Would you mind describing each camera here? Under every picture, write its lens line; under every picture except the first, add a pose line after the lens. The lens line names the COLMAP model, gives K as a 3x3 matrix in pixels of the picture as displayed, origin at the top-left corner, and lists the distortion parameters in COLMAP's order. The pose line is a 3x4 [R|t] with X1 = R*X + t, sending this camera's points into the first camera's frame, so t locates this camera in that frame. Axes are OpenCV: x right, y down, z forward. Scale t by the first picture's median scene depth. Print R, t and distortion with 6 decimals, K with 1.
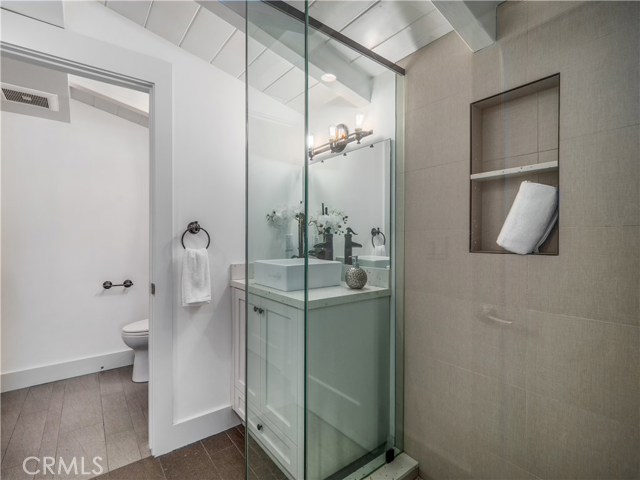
lens RADIAL K [[310.0, 0, 319.2], [0, 310.0, 241.6], [0, 0, 1]] dist [0.004395, -0.003852]
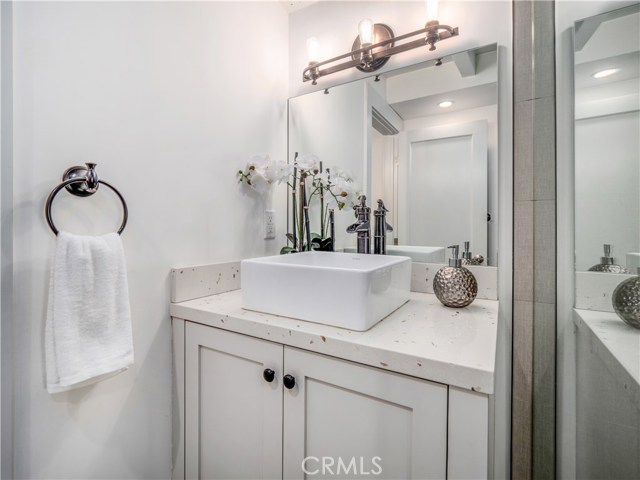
lens RADIAL K [[310.0, 0, 318.7], [0, 310.0, 231.2], [0, 0, 1]] dist [0.004395, -0.003852]
pose [[0.931755, -0.001127, 0.363086, -0.270865], [0.001324, 0.999999, -0.000295, 0.018812], [-0.363085, 0.000756, 0.931756, 0.533968]]
